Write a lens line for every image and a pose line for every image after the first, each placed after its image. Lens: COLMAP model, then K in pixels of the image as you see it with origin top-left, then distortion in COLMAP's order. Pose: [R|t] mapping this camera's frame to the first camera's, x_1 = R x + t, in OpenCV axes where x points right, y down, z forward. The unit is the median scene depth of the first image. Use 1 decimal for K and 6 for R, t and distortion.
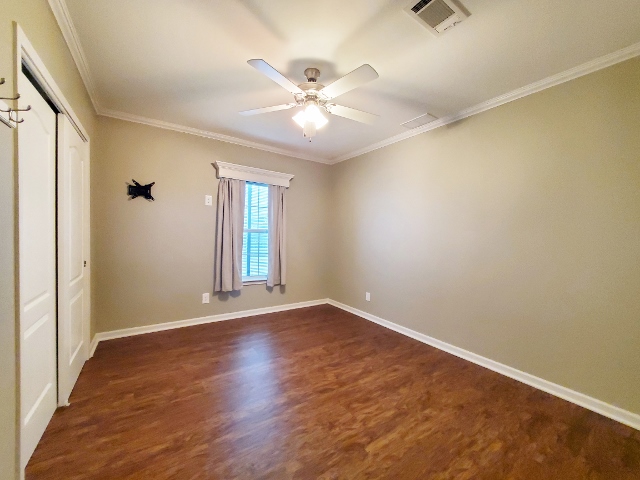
lens RADIAL K [[253.7, 0, 316.9], [0, 253.7, 243.0], [0, 0, 1]] dist [0.003474, -0.001427]
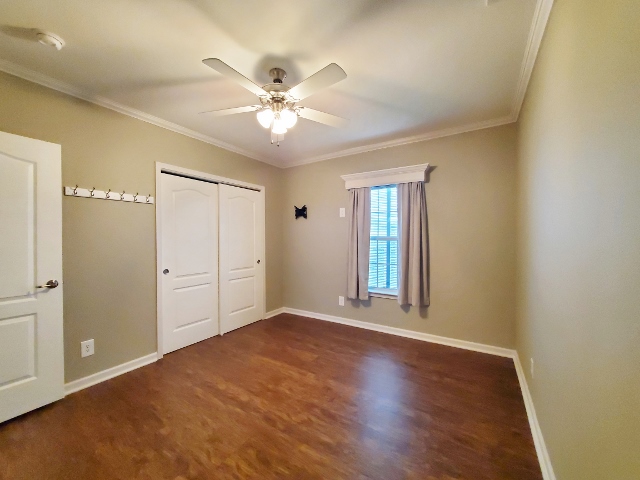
lens RADIAL K [[253.7, 0, 316.1], [0, 253.7, 240.7], [0, 0, 1]] dist [0.003474, -0.001427]
pose [[0.392875, -0.019650, -0.919382, 0.748890], [-0.018760, 0.999392, -0.029377, -0.013448], [0.919400, 0.028789, 0.392268, 0.642362]]
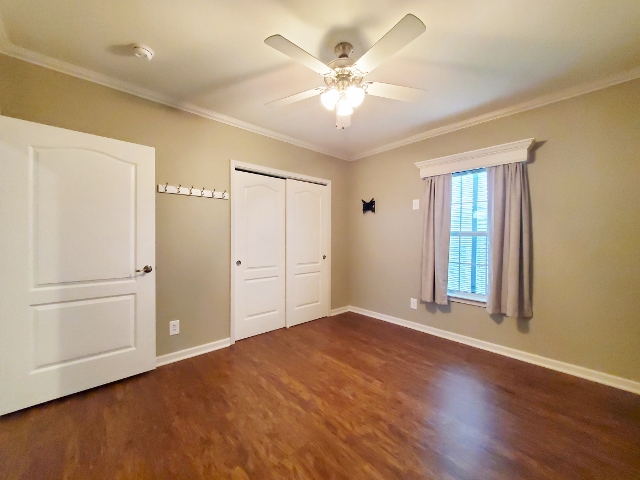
lens RADIAL K [[253.7, 0, 316.1], [0, 253.7, 240.6], [0, 0, 1]] dist [0.003474, -0.001427]
pose [[0.136853, -0.012404, -0.990514, 0.684086], [-0.036433, 0.999182, -0.017546, 0.005232], [0.989921, 0.038489, 0.136289, 0.671886]]
